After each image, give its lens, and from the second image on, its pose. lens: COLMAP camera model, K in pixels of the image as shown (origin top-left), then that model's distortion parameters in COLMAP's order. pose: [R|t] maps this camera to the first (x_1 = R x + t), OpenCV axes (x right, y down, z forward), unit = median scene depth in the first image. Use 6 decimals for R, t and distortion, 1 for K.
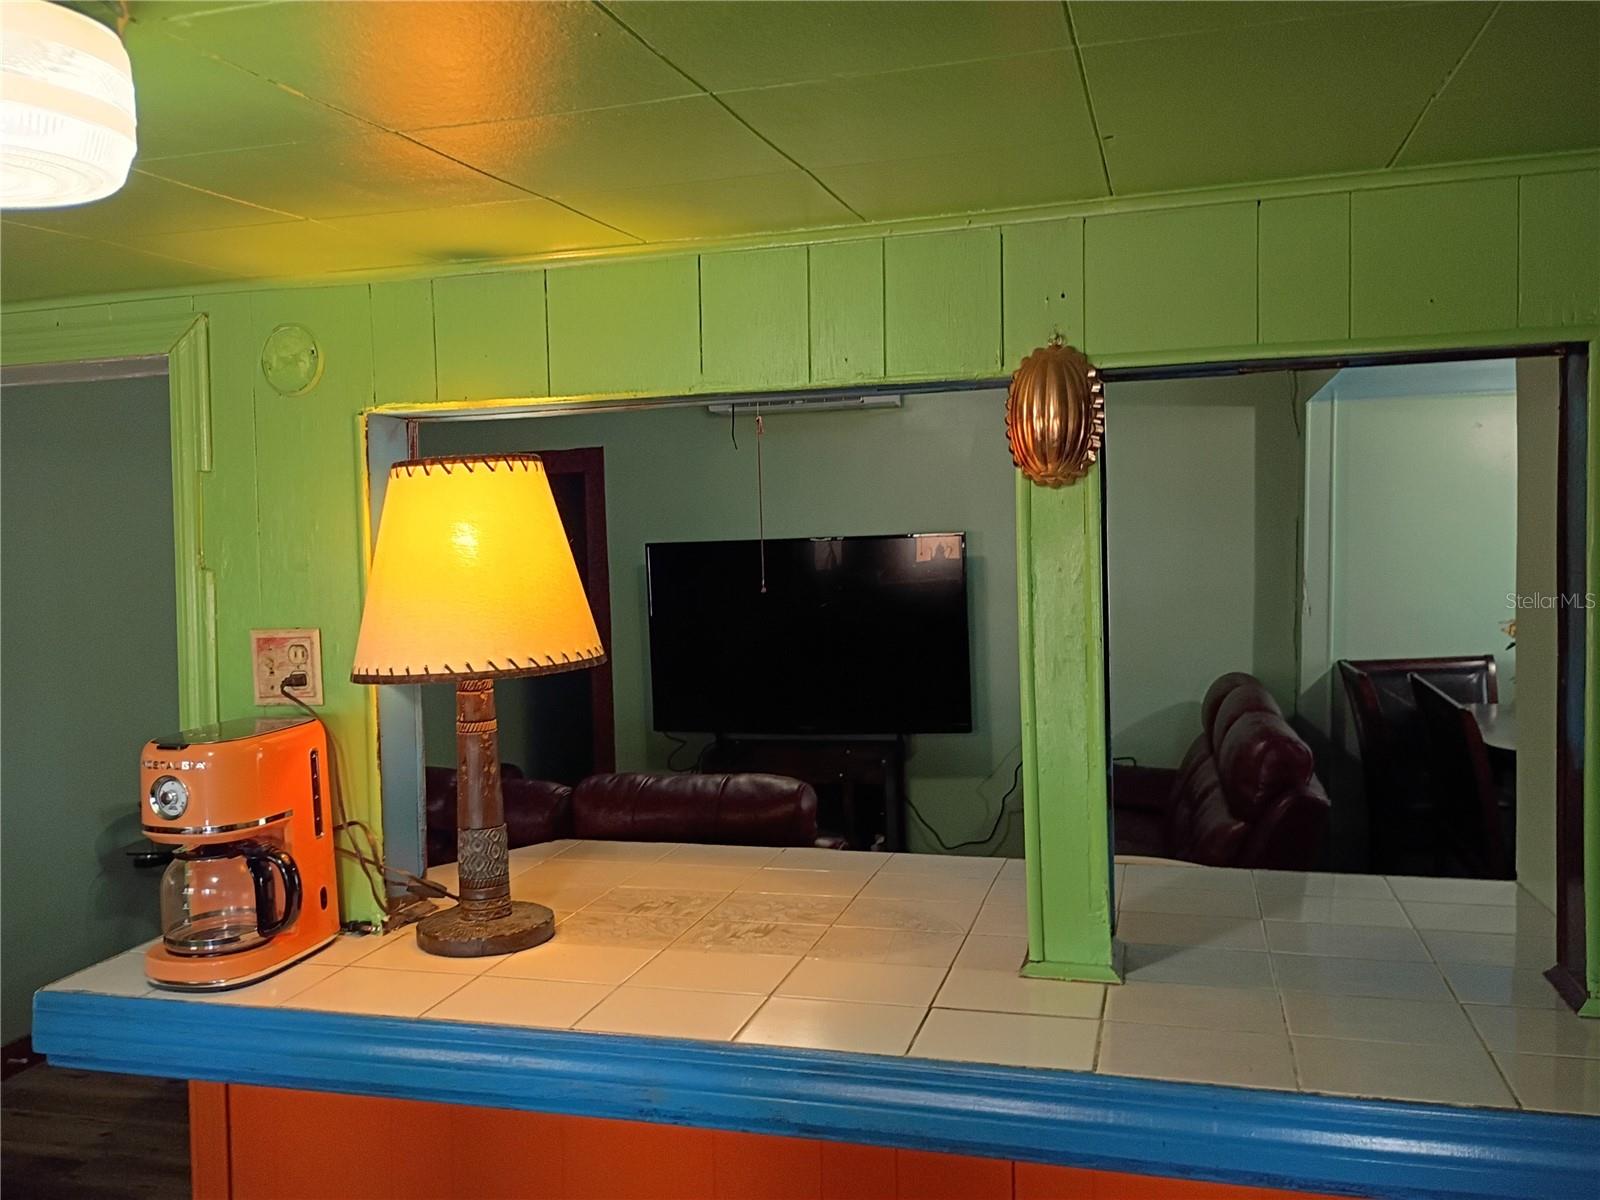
lens RADIAL K [[1321.8, 0, 798.9], [0, 1321.8, 602.8], [0, 0, 1]] dist [0.050255, -0.070485]
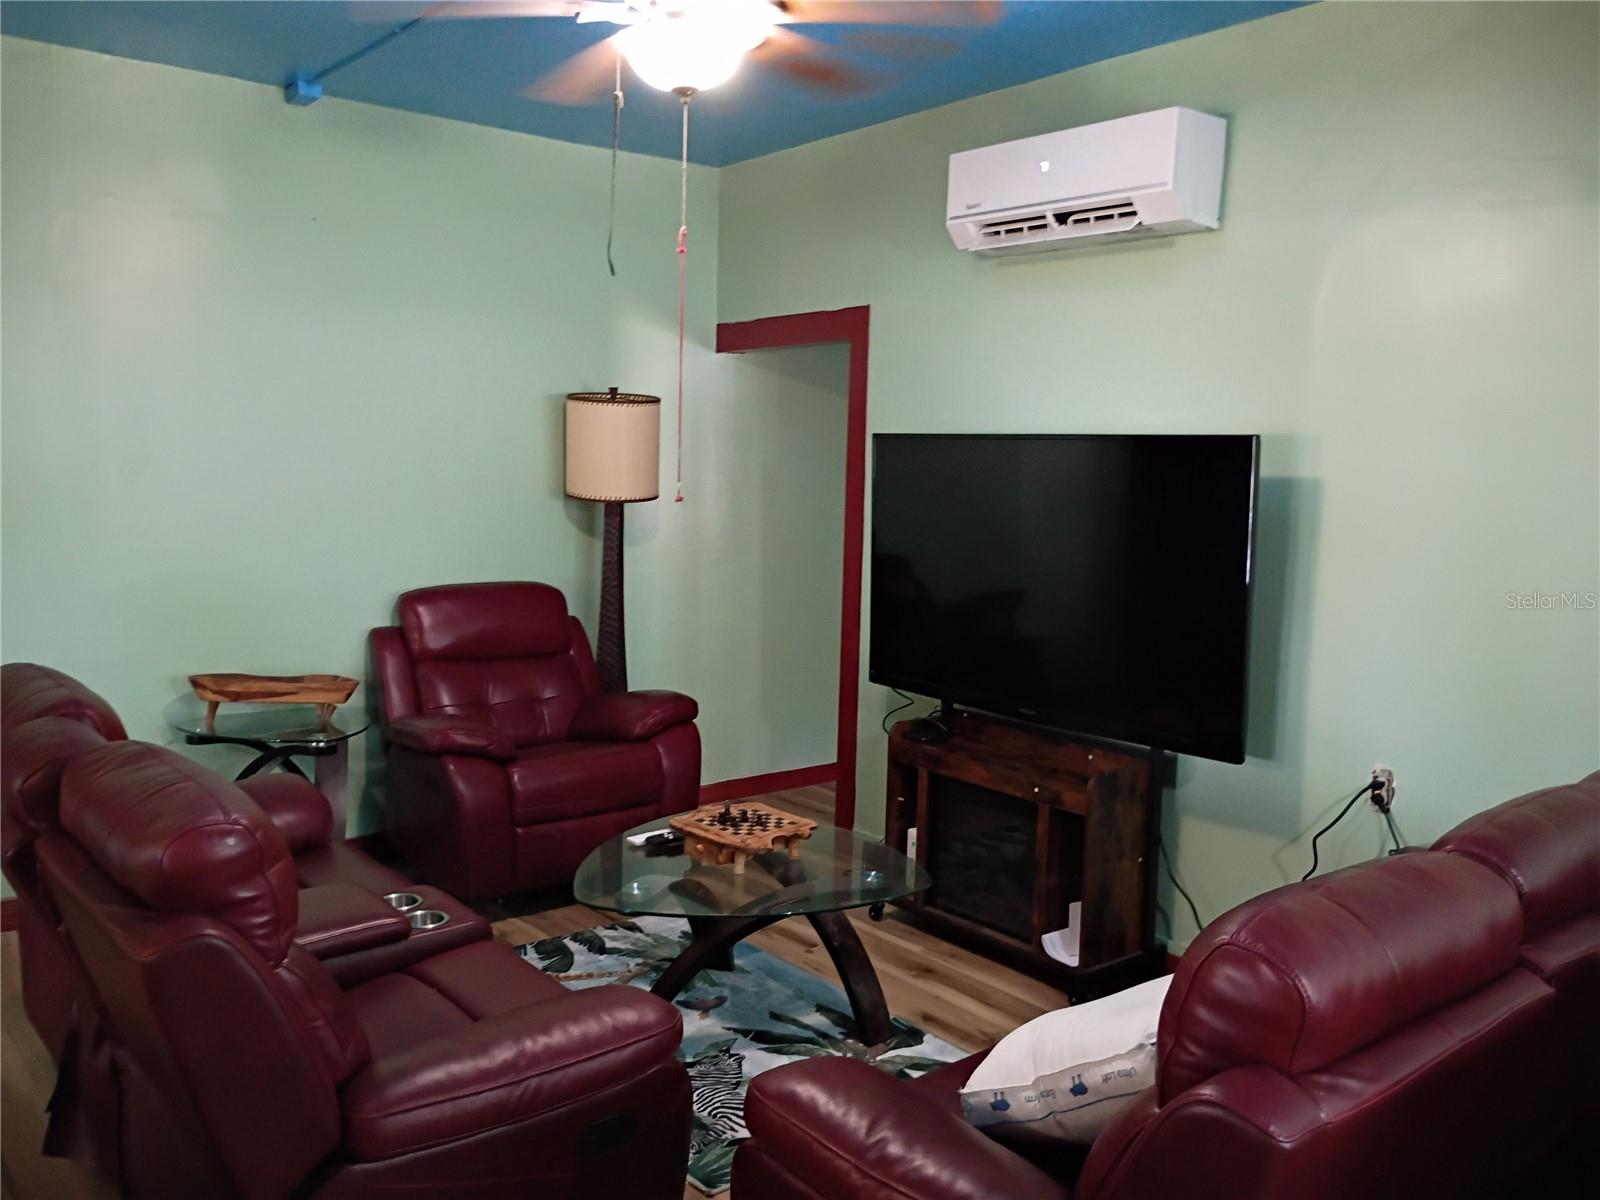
lens RADIAL K [[1321.8, 0, 798.9], [0, 1321.8, 602.8], [0, 0, 1]] dist [0.050255, -0.070485]
pose [[0.820160, 0.119634, -0.559487, 0.288109], [-0.081191, 0.992334, 0.093170, -0.016192], [0.566344, -0.030989, 0.823586, 0.365835]]
